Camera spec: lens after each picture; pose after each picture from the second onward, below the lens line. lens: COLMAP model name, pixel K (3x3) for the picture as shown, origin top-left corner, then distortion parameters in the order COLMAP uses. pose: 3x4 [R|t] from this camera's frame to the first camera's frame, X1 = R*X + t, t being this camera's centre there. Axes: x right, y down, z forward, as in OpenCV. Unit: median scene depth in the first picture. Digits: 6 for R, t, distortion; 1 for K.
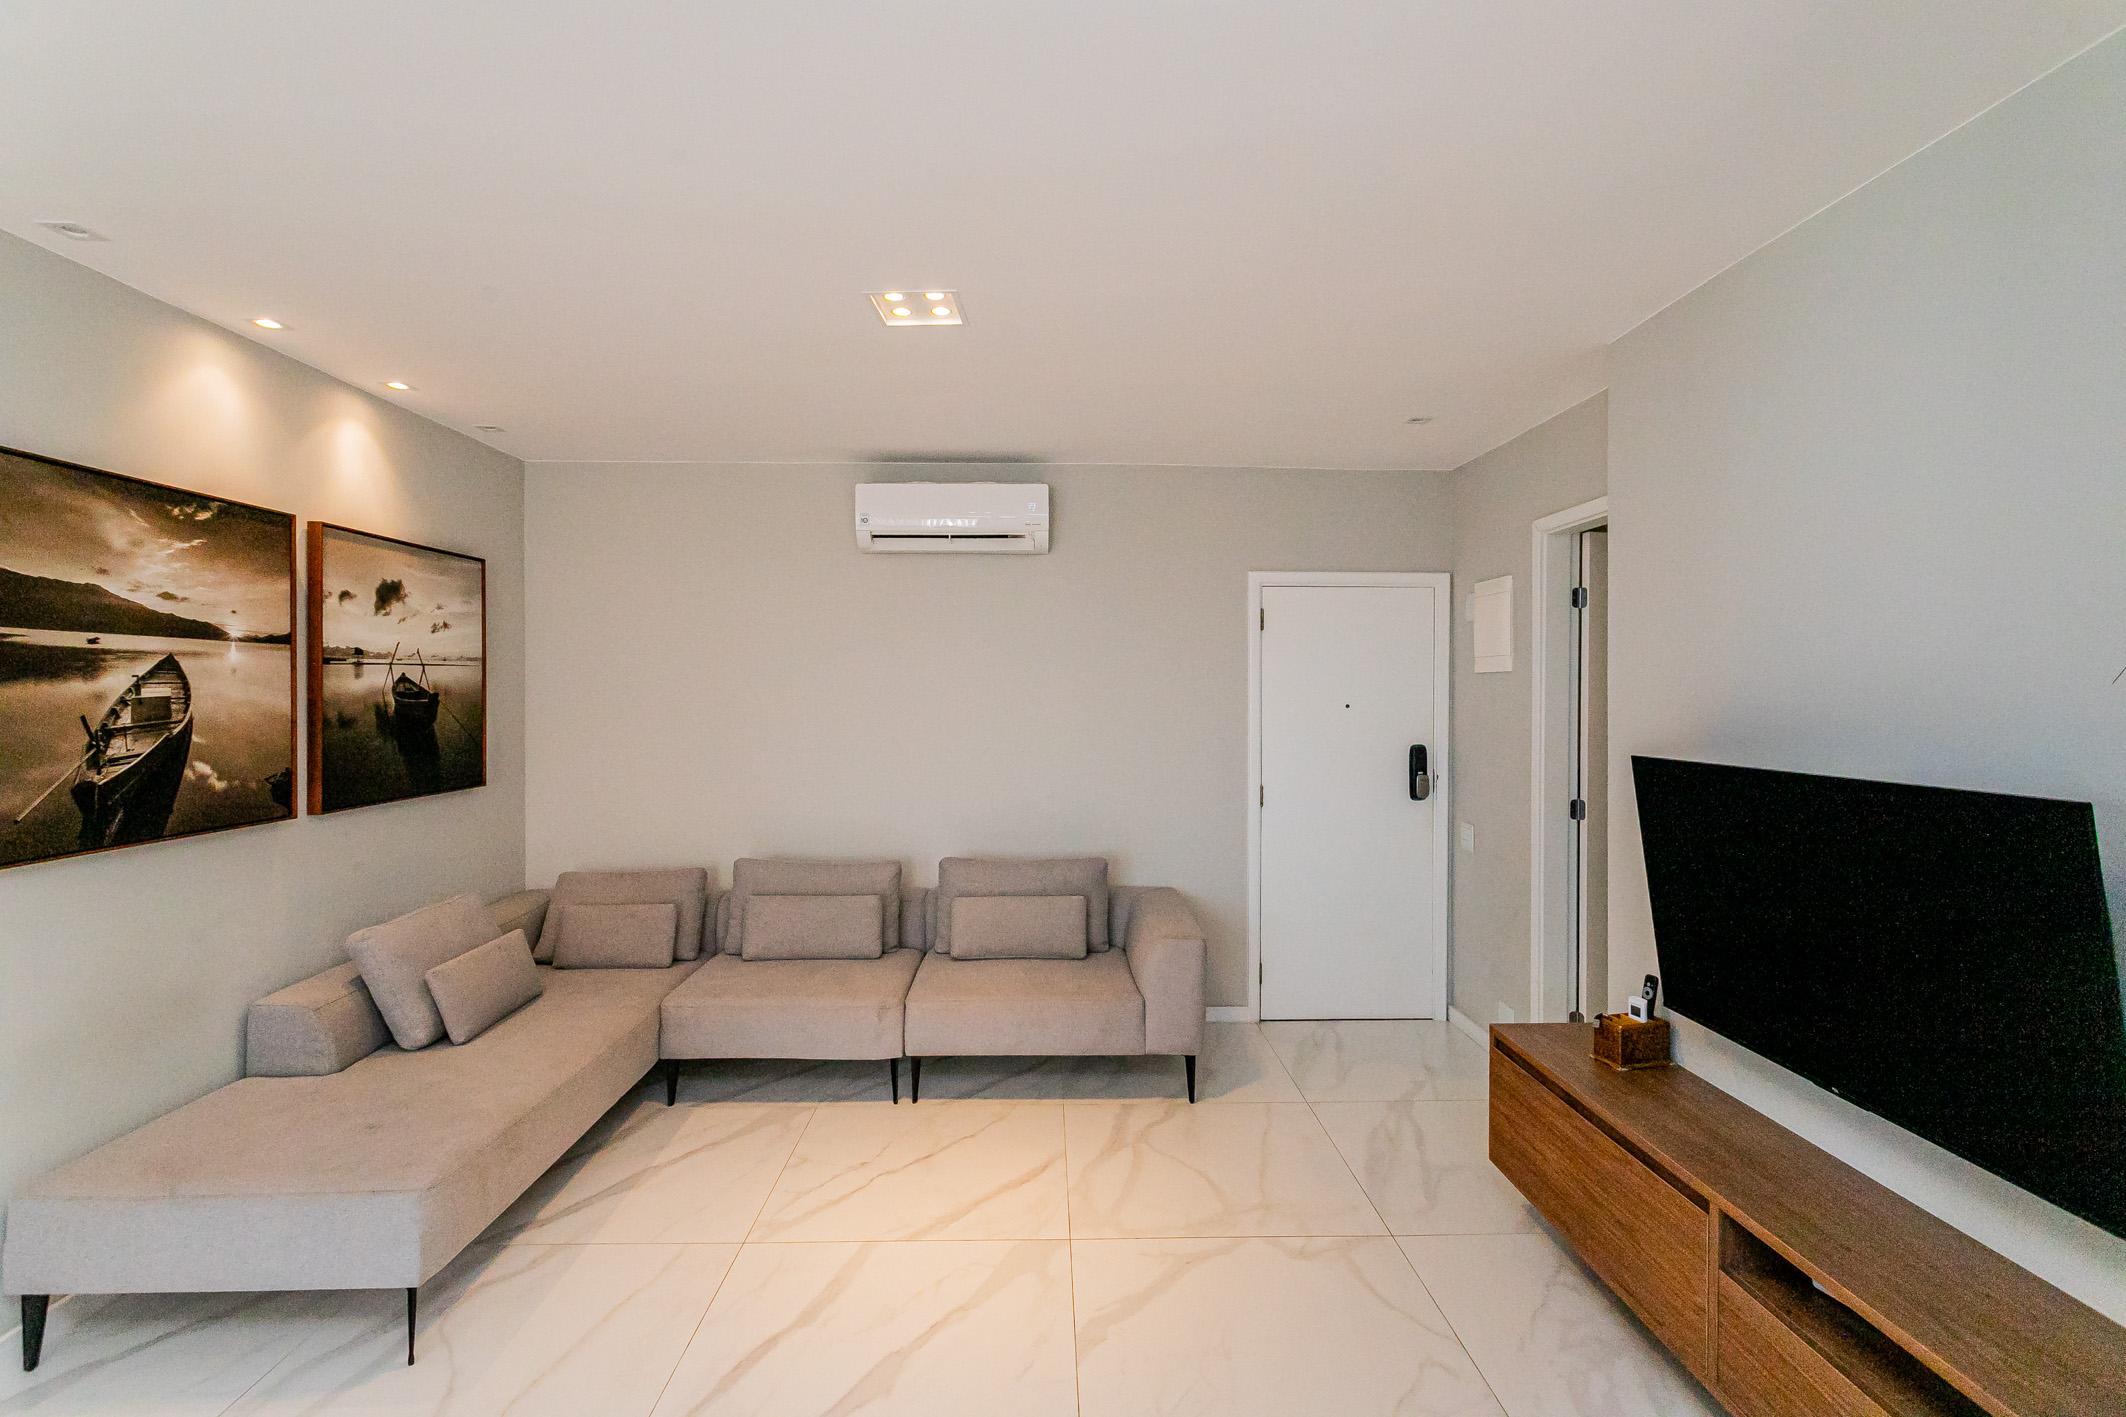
lens RADIAL K [[1009.3, 0, 1066.0], [0, 1009.3, 695.5], [0, 0, 1]] dist [0.008449, -0.001390]
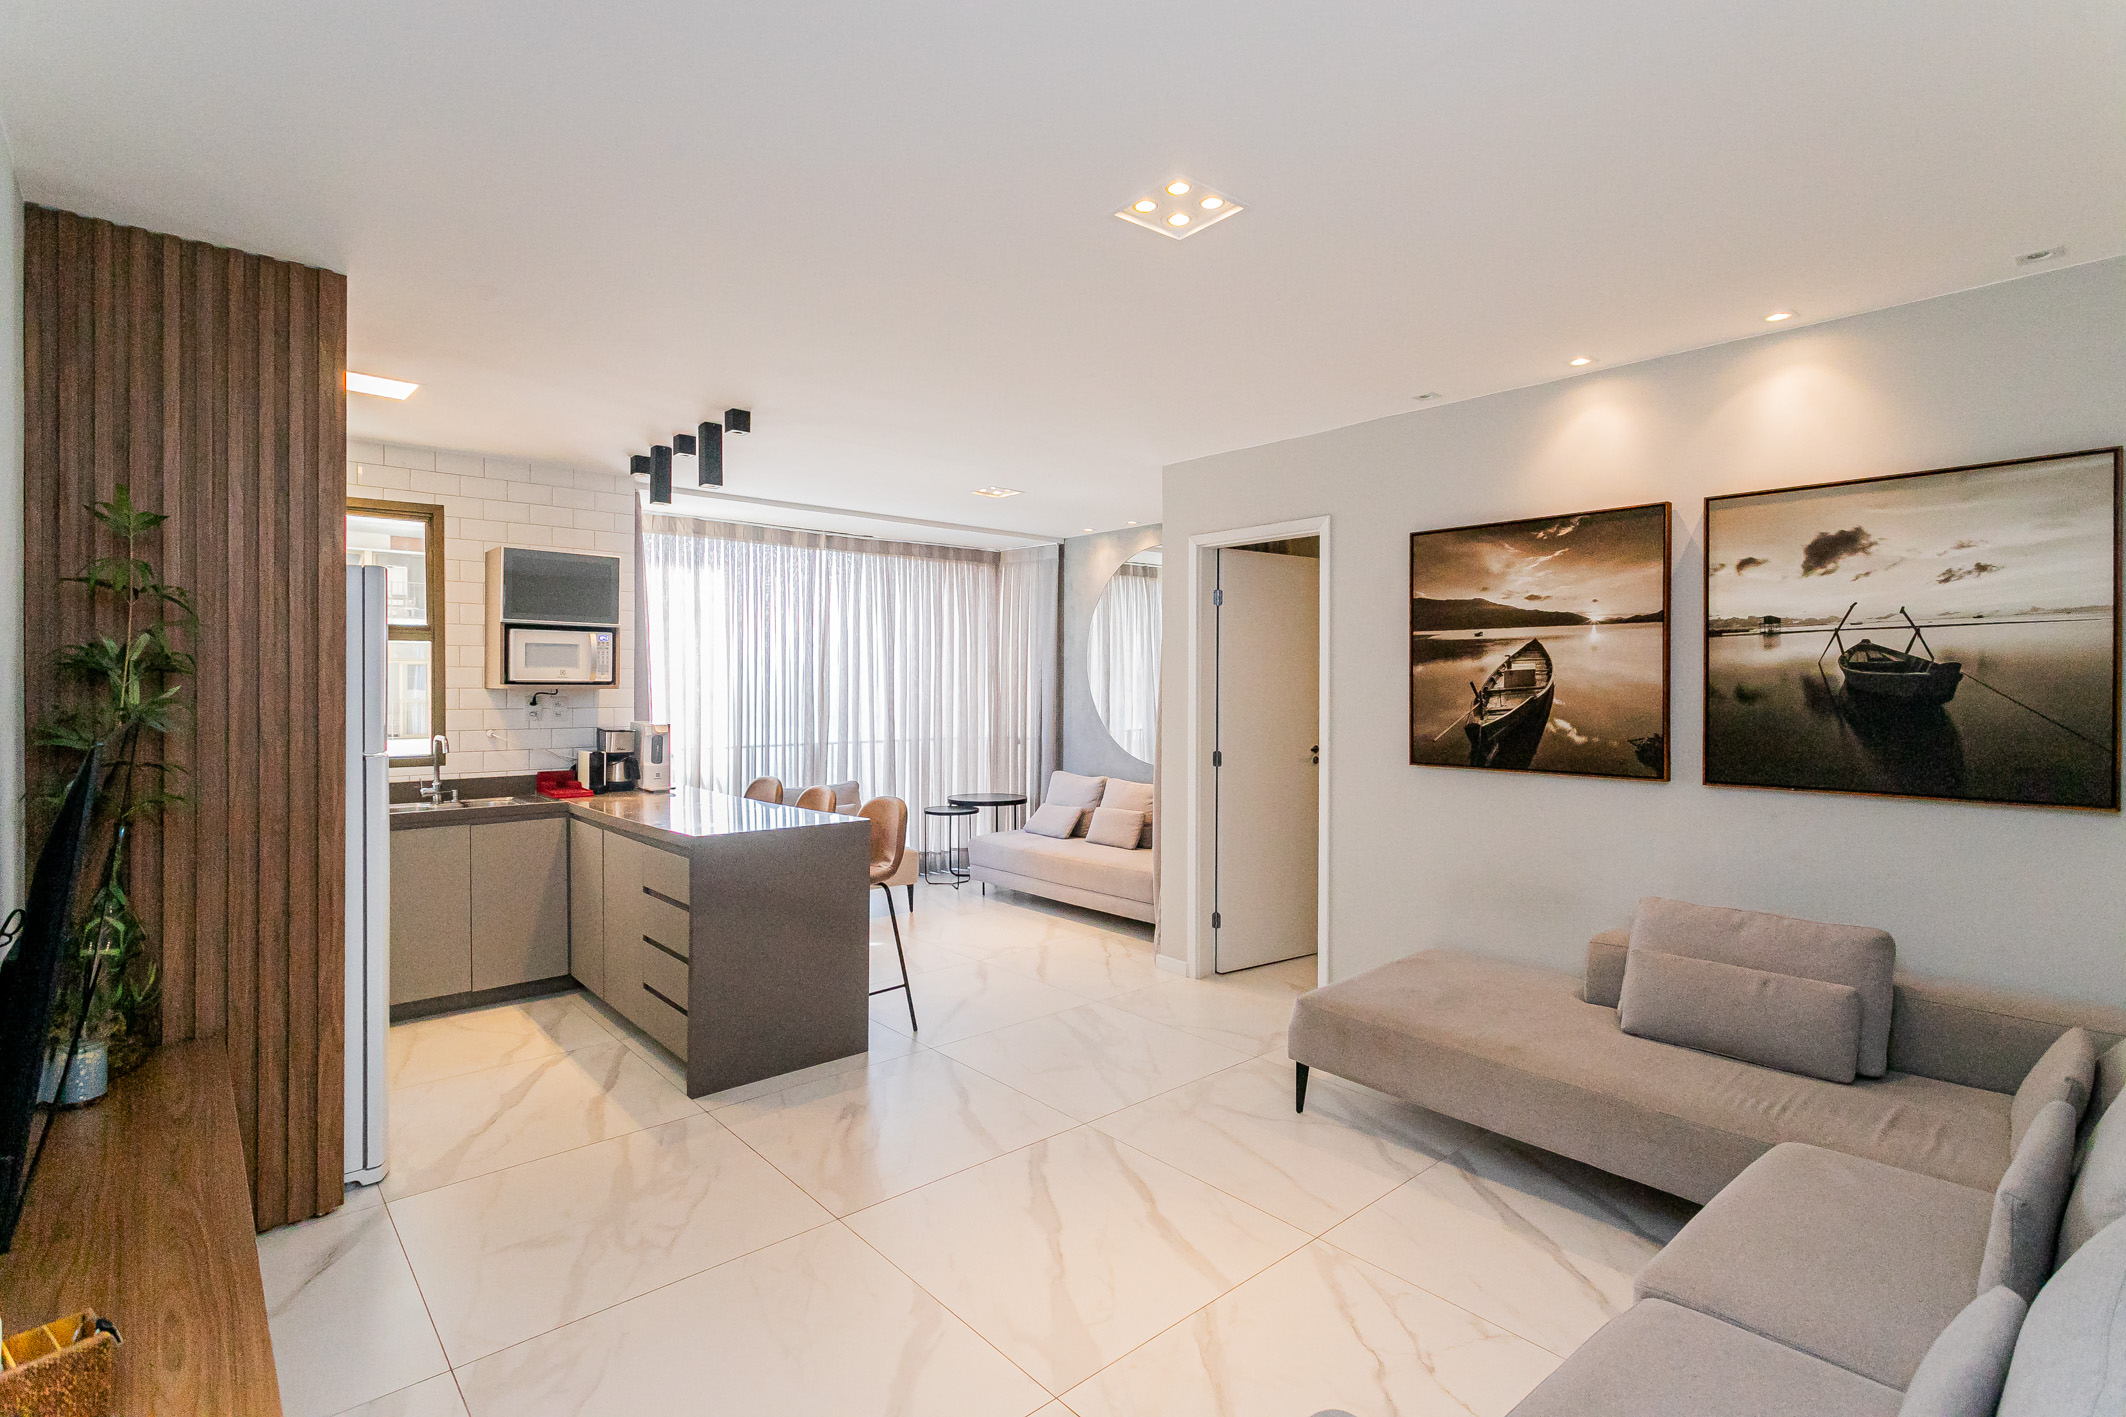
lens RADIAL K [[1009.3, 0, 1060.4], [0, 1009.3, 689.0], [0, 0, 1]] dist [0.008449, -0.001390]
pose [[-0.774407, 0.003658, -0.632678, 0.381405], [-0.003751, 0.999939, 0.010373, 0.012013], [0.632677, 0.010406, -0.774346, 1.282115]]
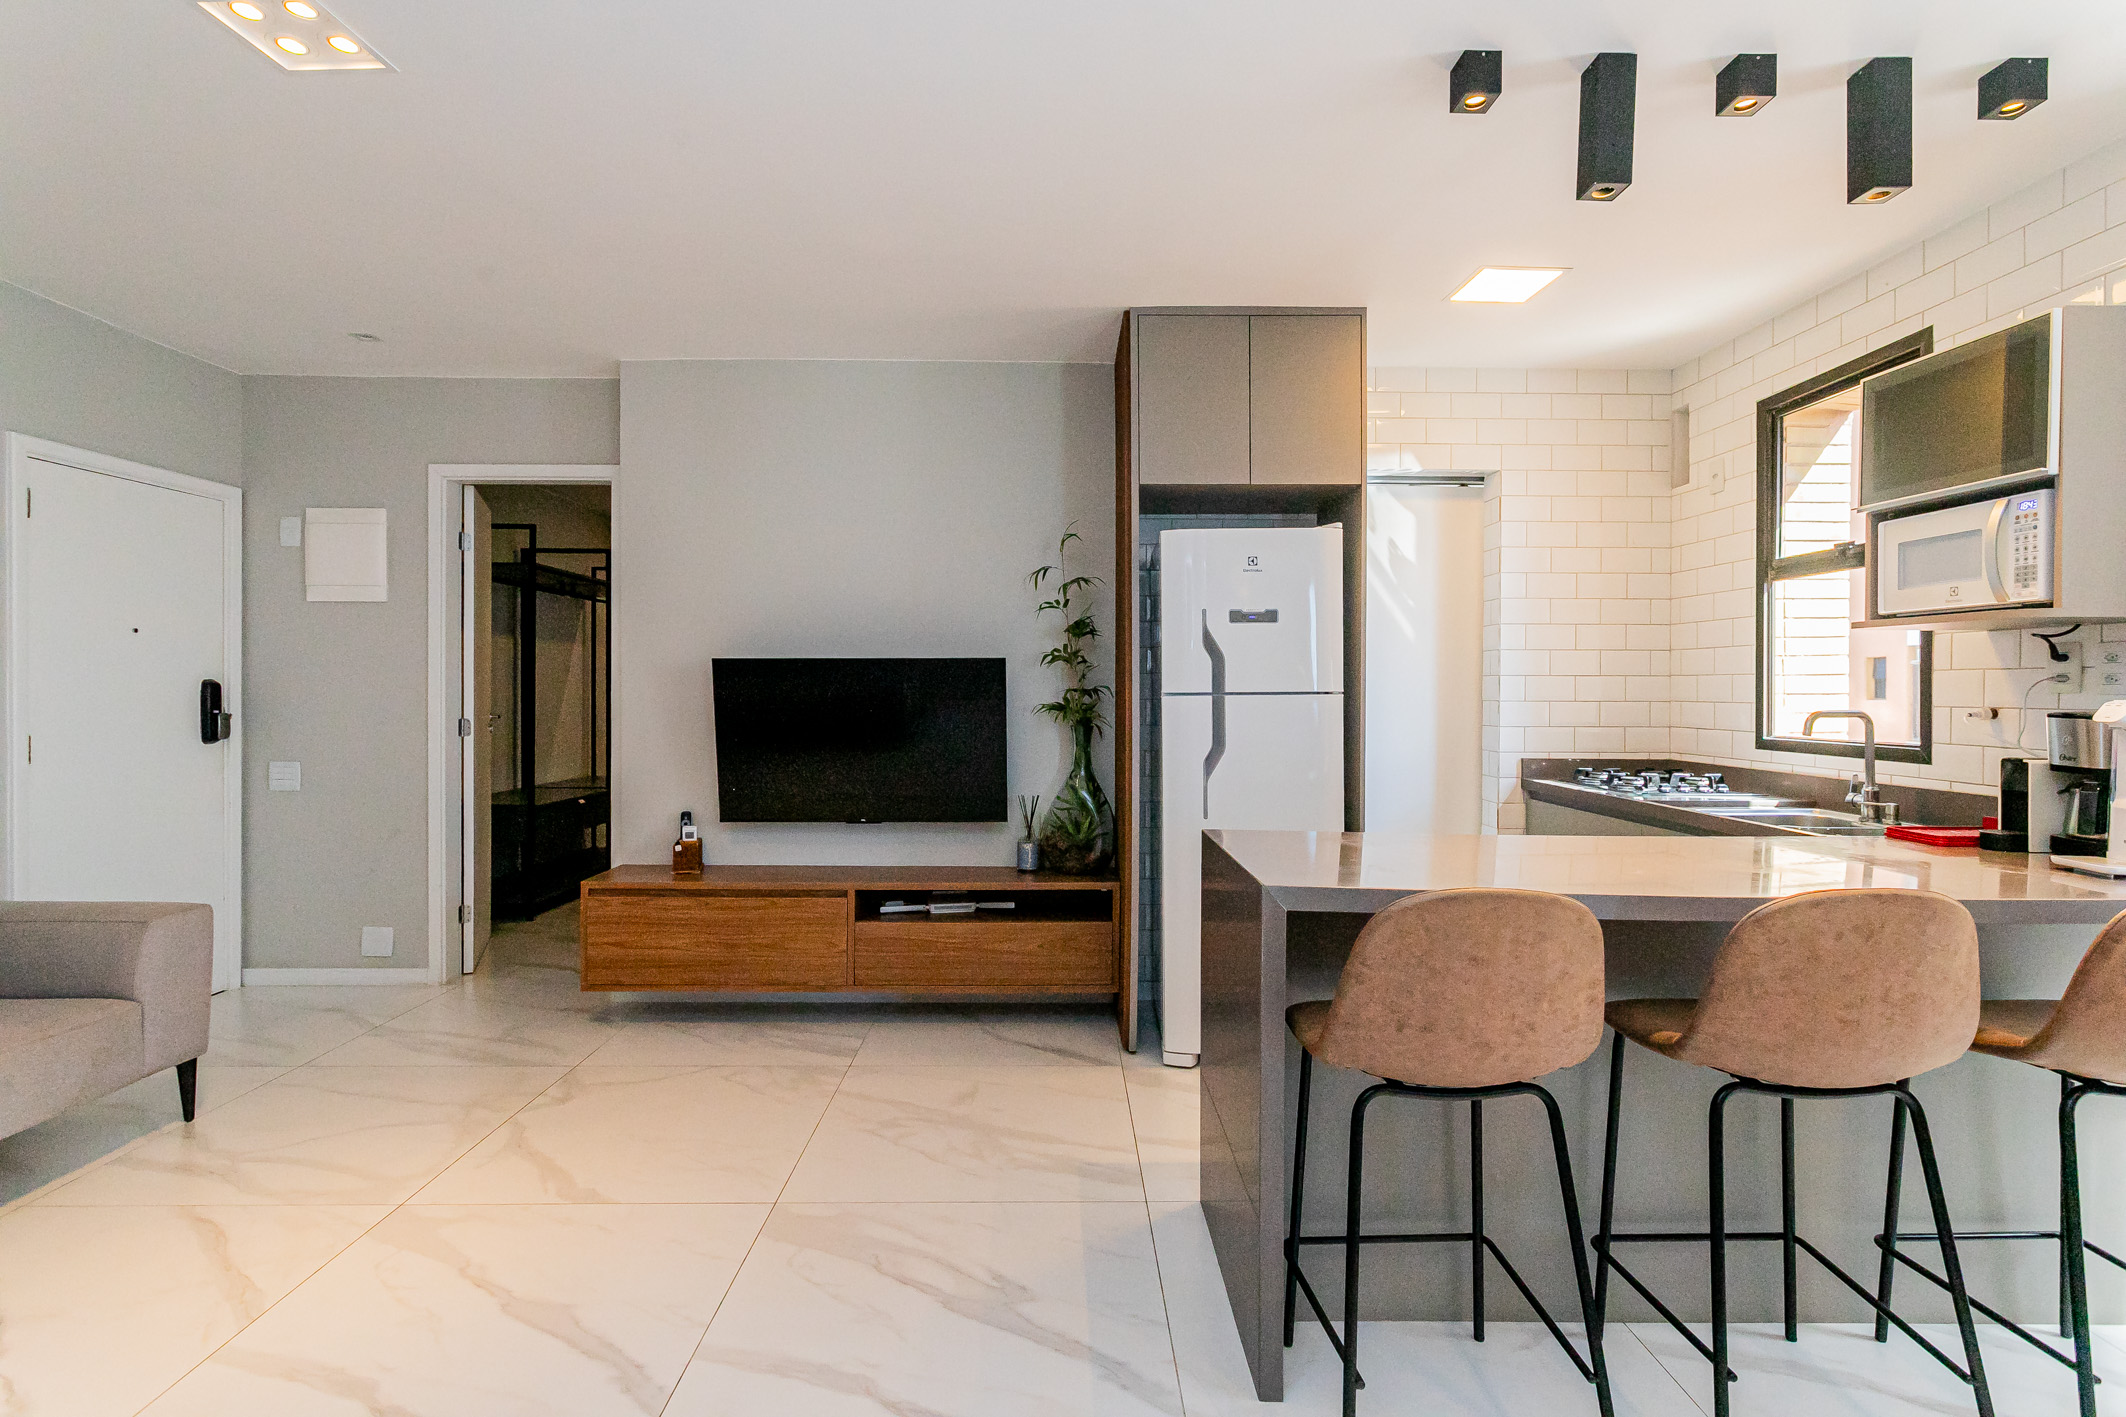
lens RADIAL K [[1009.3, 0, 1055.7], [0, 1009.3, 696.3], [0, 0, 1]] dist [0.008449, -0.001390]
pose [[0.016880, -0.007781, 0.999827, -0.699982], [-0.001487, 0.999968, 0.007807, 0.074993], [-0.999856, -0.001618, 0.016868, 0.345016]]
